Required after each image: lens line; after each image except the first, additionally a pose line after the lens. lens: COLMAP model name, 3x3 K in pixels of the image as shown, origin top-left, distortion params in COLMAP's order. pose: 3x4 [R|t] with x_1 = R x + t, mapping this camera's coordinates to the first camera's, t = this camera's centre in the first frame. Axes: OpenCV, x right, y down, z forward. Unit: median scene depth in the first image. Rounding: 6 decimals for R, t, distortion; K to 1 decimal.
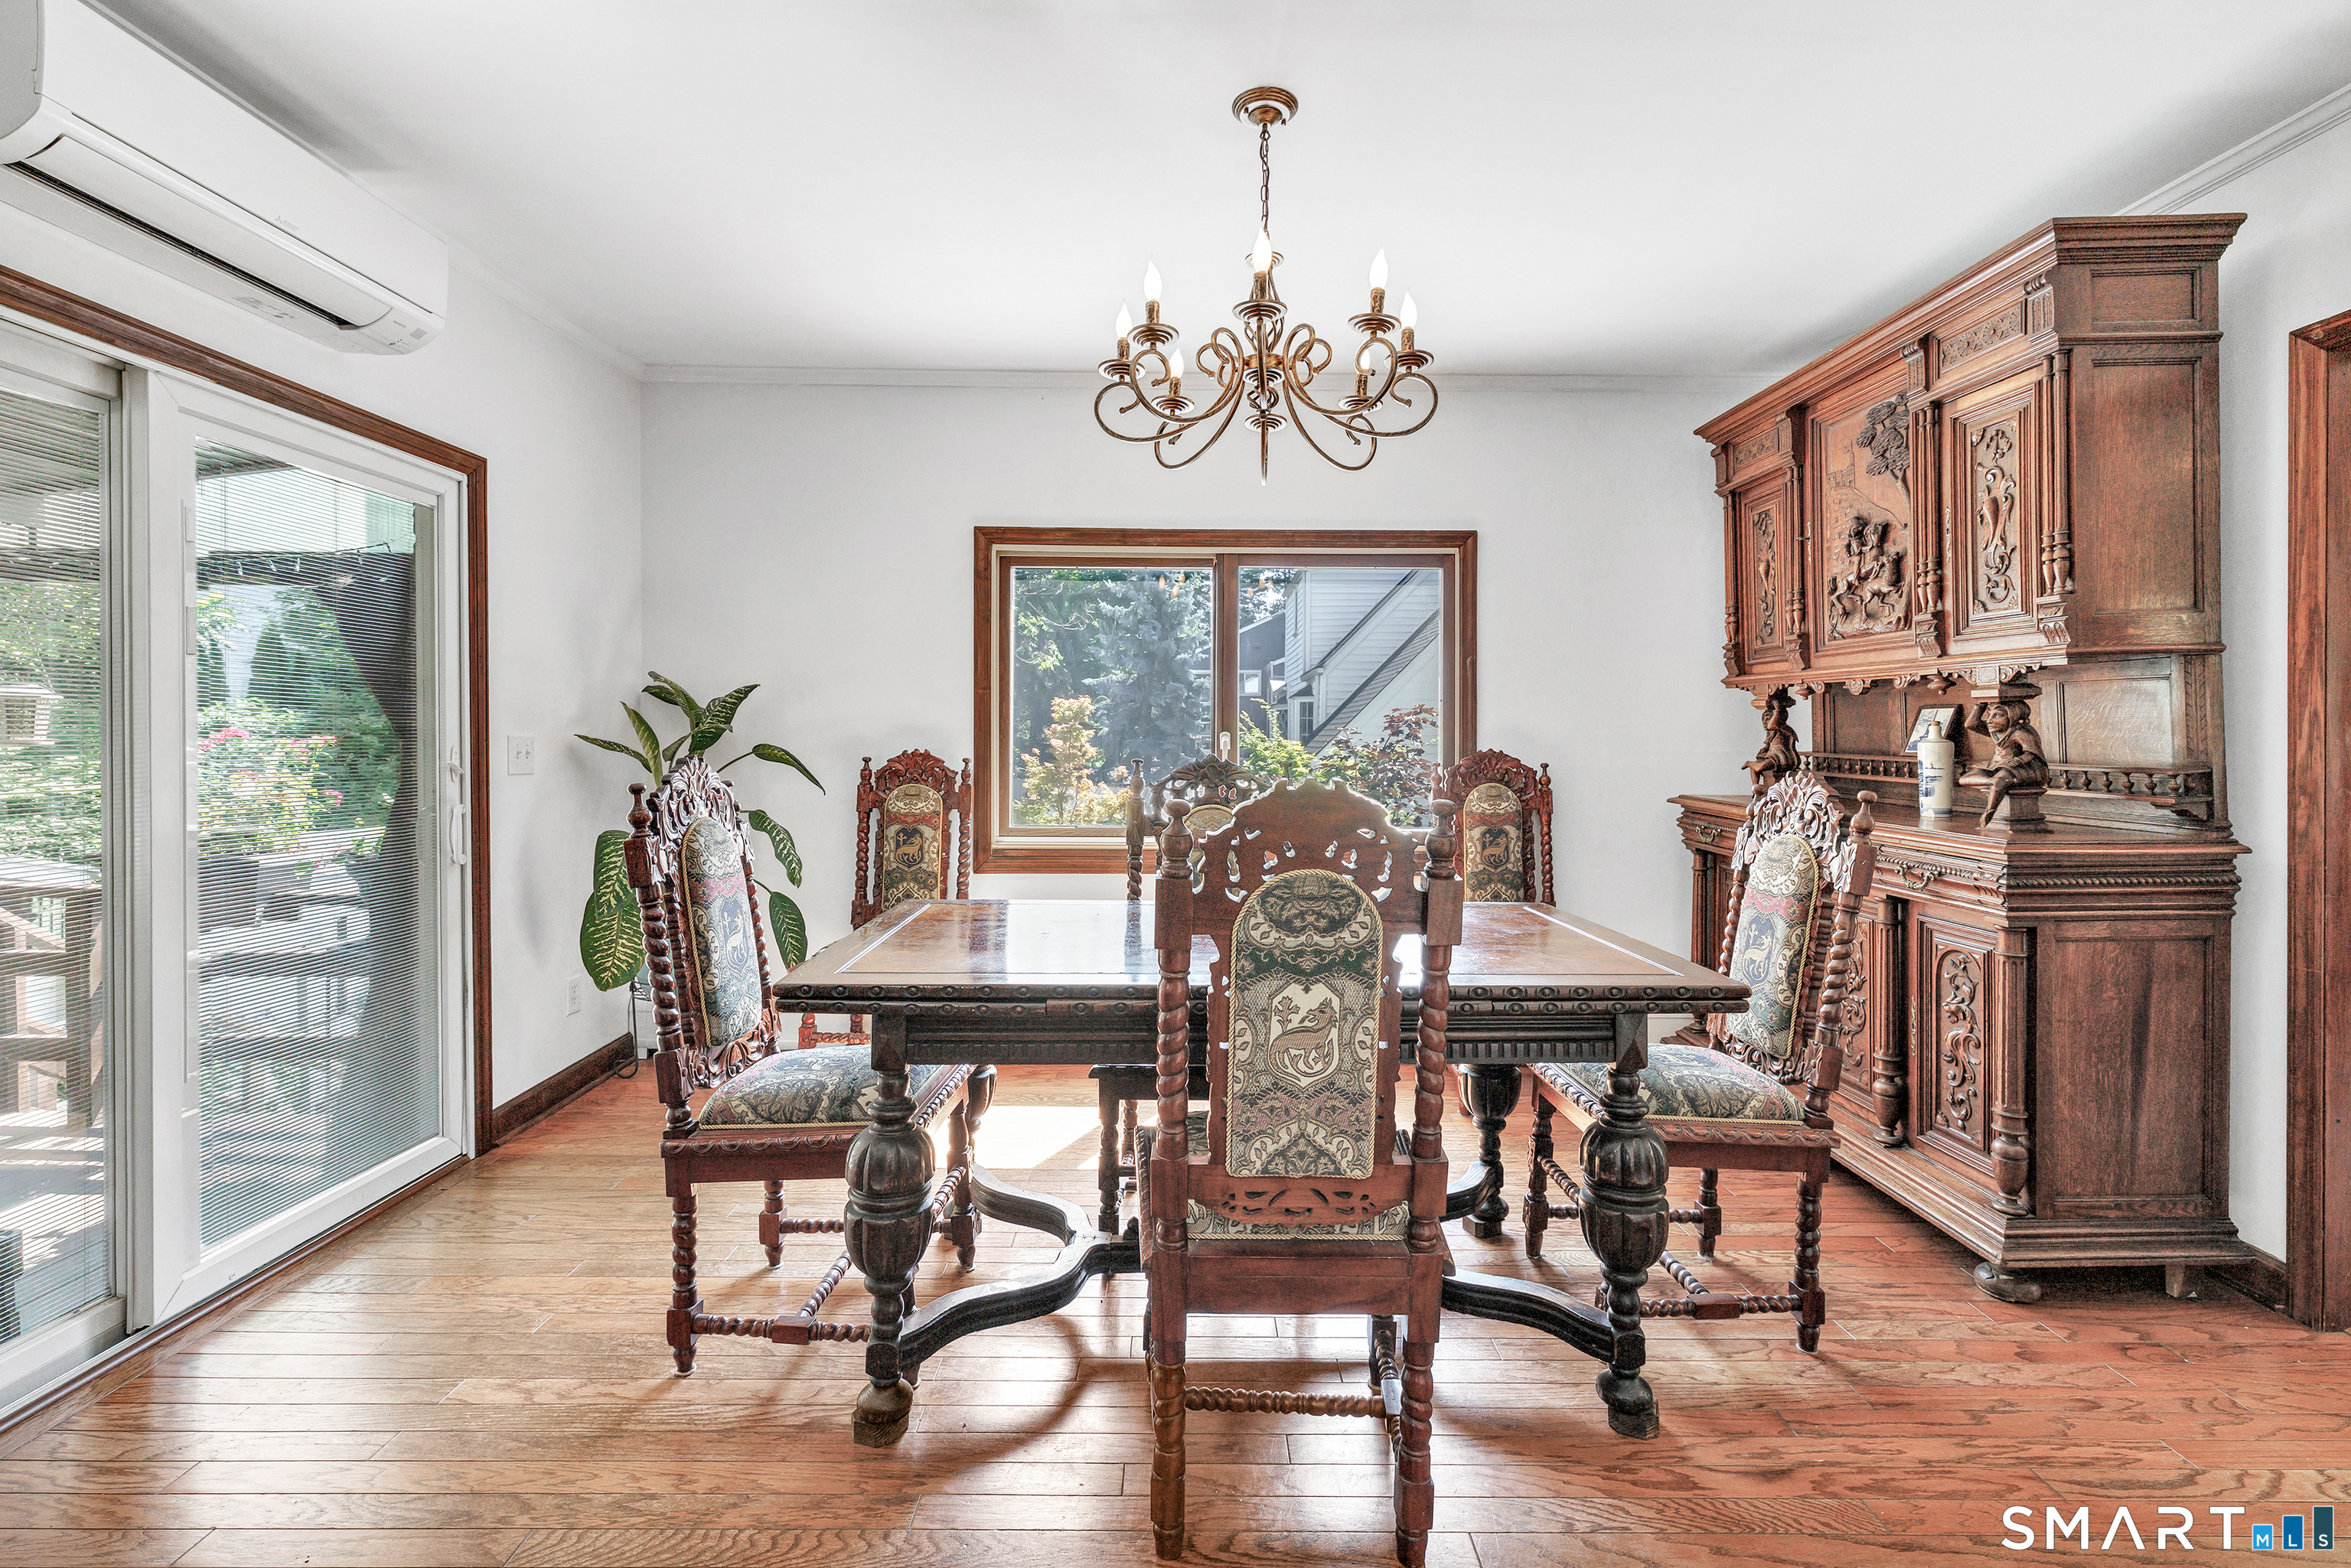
lens RADIAL K [[1056.4, 0, 1179.6], [0, 1056.4, 769.7], [0, 0, 1]] dist [0.003170, 0.000027]
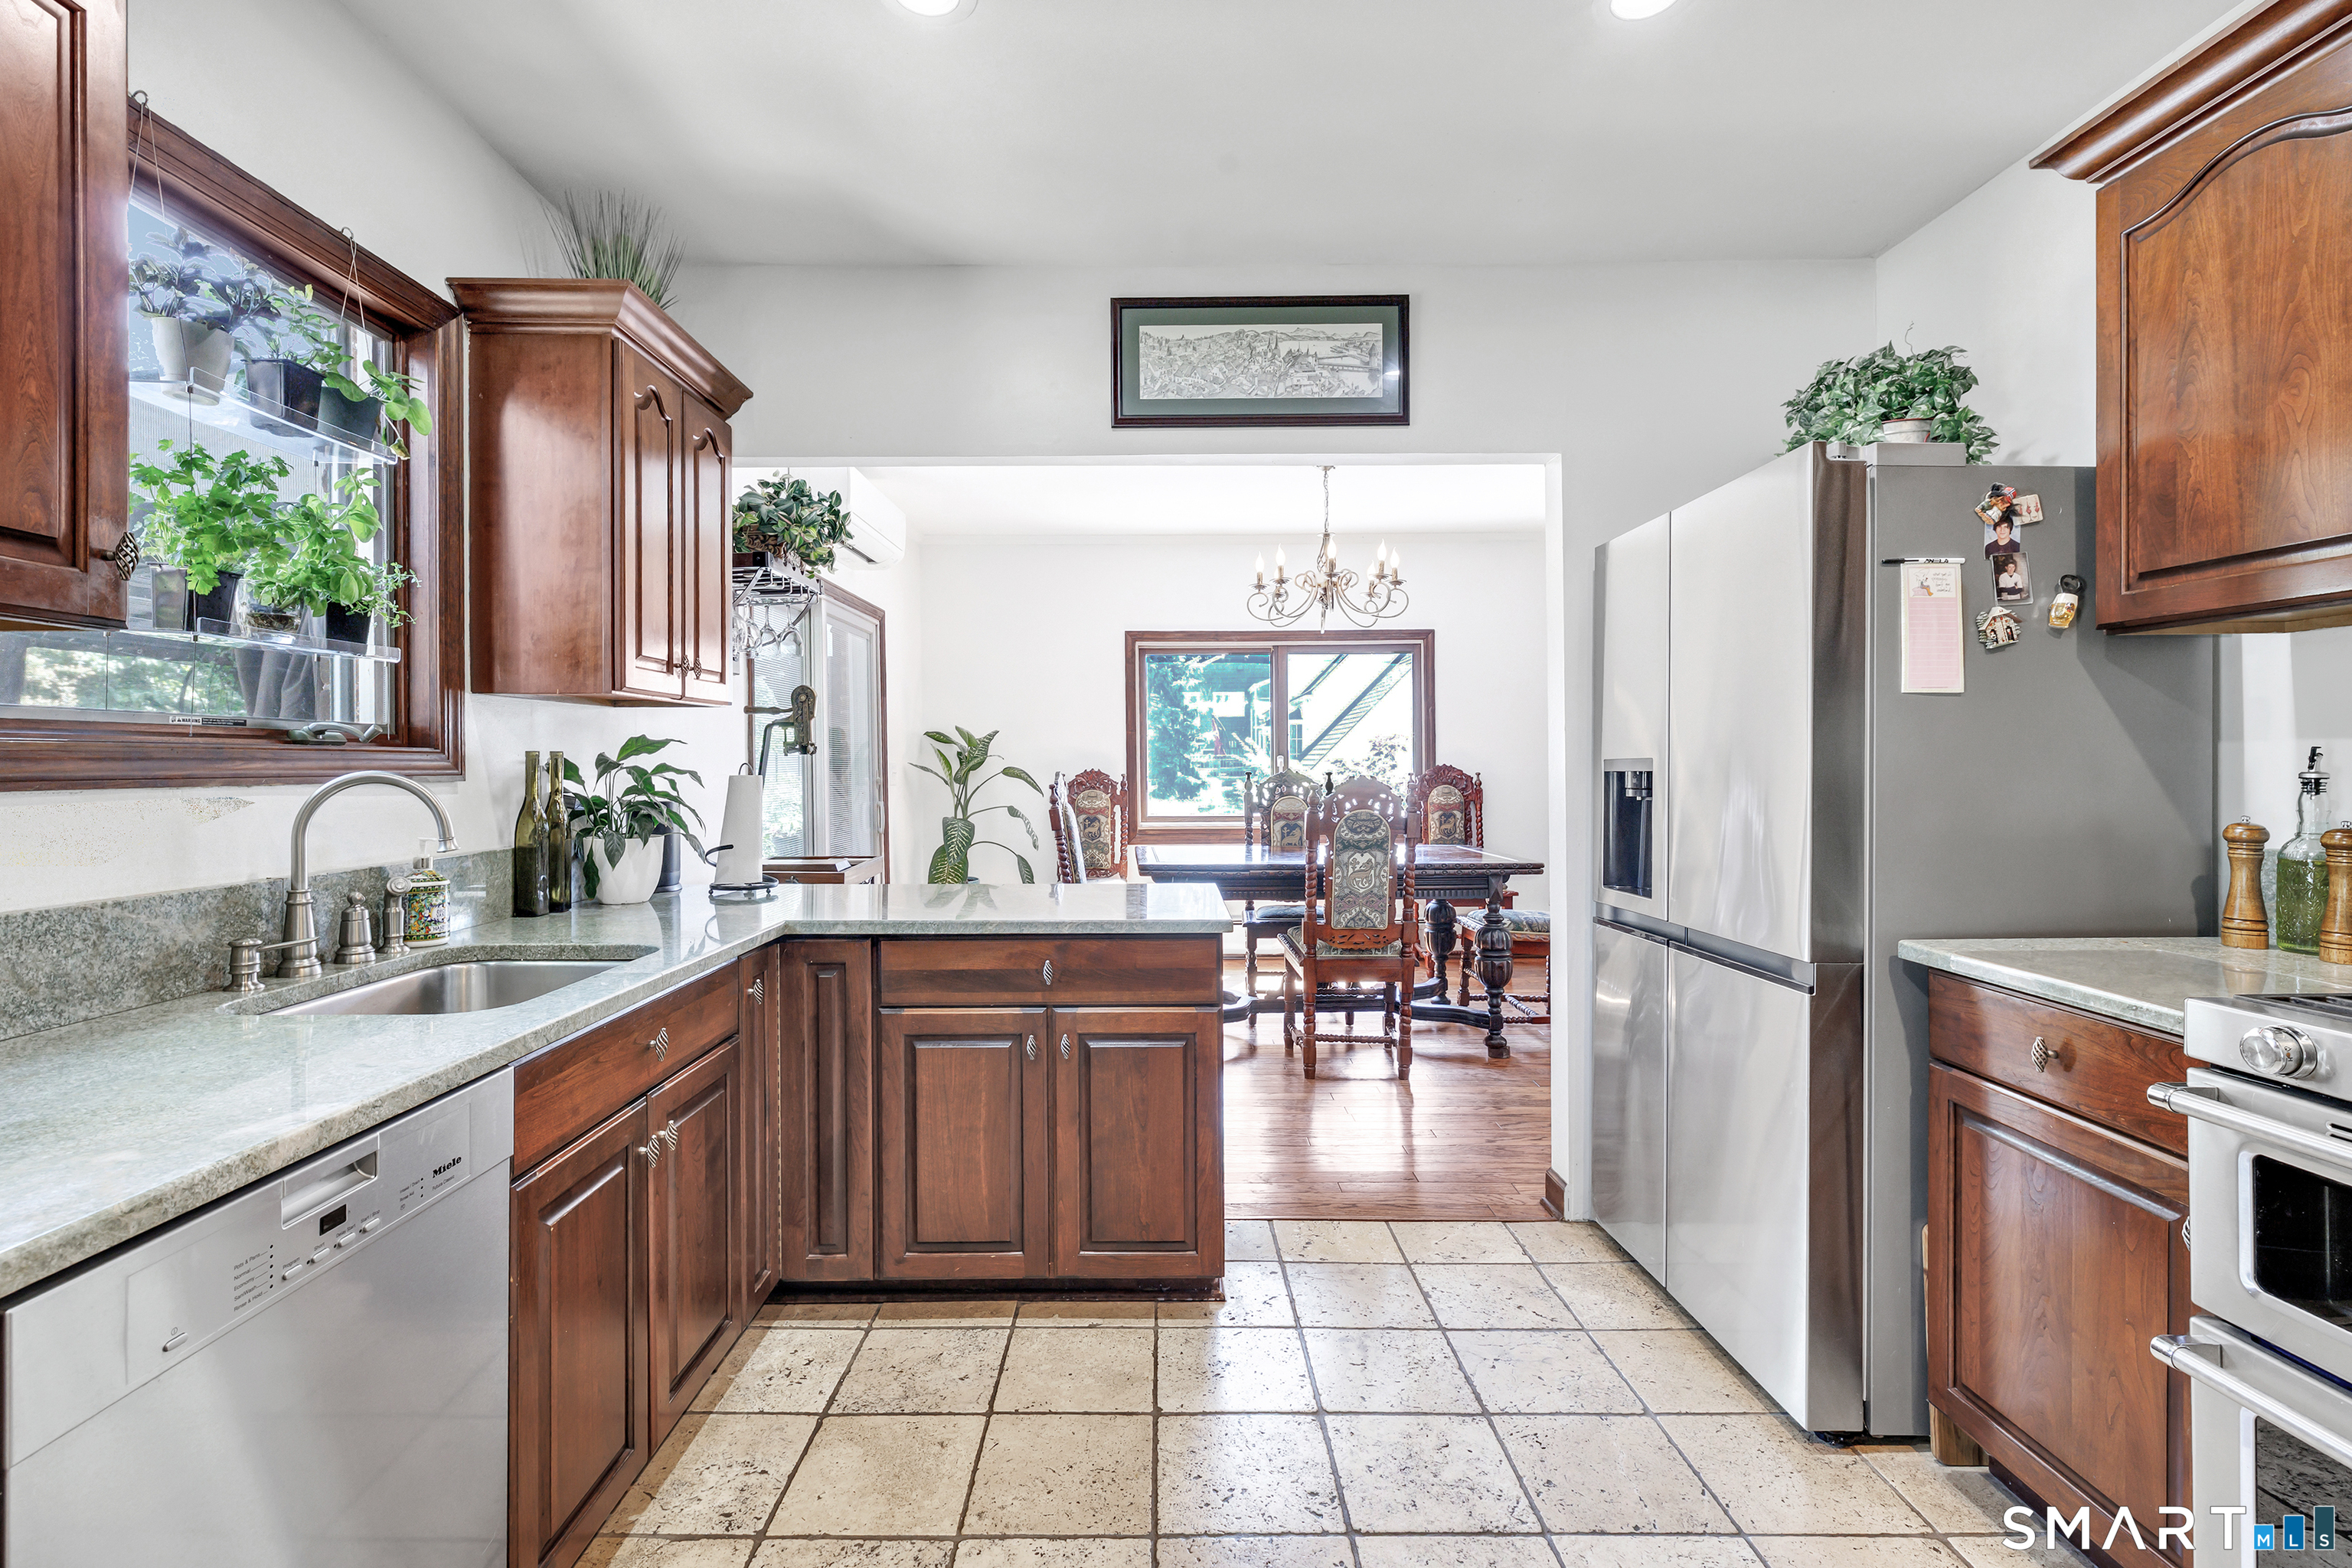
lens RADIAL K [[1056.9, 0, 1170.8], [0, 1056.9, 789.7], [0, 0, 1]] dist [0.003170, 0.000027]
pose [[0.999847, -0.012590, 0.012125, -0.193485], [0.012587, 0.999921, 0.000398, 0.017952], [-0.012129, -0.000246, 0.999926, -0.816819]]
